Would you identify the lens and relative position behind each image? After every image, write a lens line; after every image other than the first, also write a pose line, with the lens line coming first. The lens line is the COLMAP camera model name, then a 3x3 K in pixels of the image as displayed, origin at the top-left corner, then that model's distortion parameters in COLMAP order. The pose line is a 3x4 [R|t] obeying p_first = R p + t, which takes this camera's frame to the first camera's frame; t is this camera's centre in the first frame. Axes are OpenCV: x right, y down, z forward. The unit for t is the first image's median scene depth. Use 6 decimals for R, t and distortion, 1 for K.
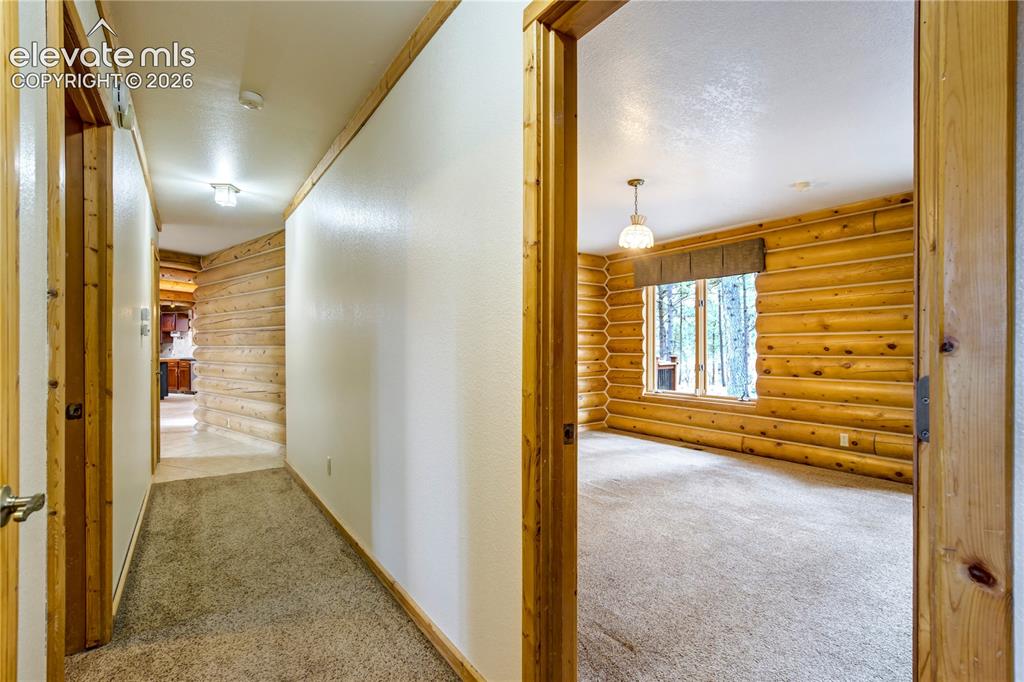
lens RADIAL K [[481.7, 0, 514.9], [0, 481.7, 344.6], [0, 0, 1]] dist [-0.036679, 0.016880]
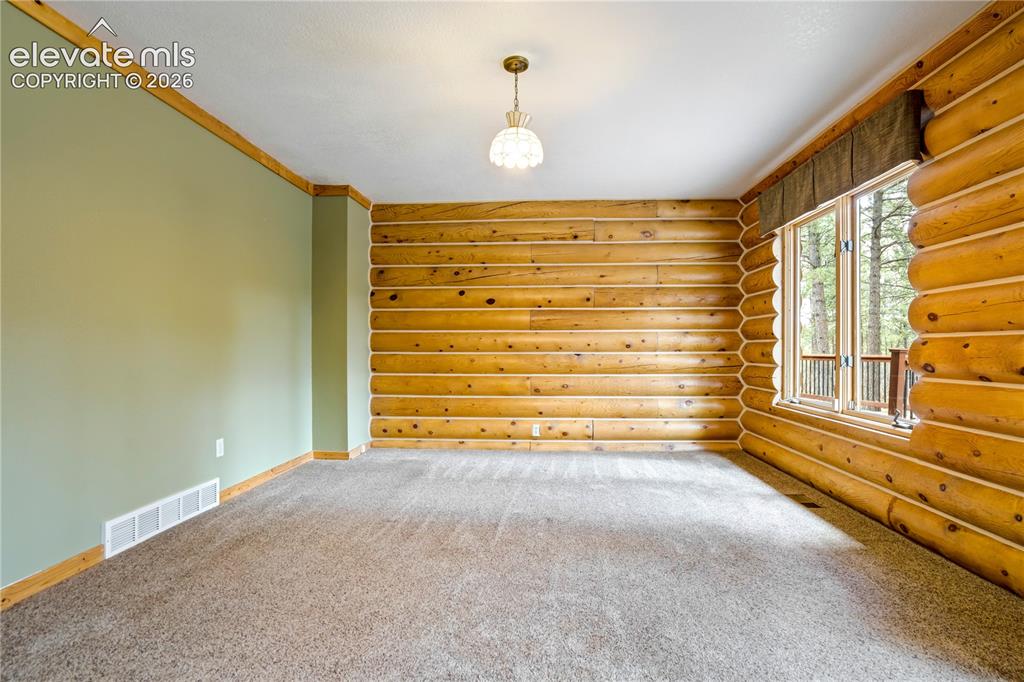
lens RADIAL K [[481.7, 0, 511.3], [0, 481.7, 344.1], [0, 0, 1]] dist [-0.036679, 0.016880]
pose [[0.785709, 0.001368, -0.618595, 0.384151], [-0.002531, 0.999996, -0.001003, 0.026477], [0.618591, 0.002354, 0.785709, 0.292098]]
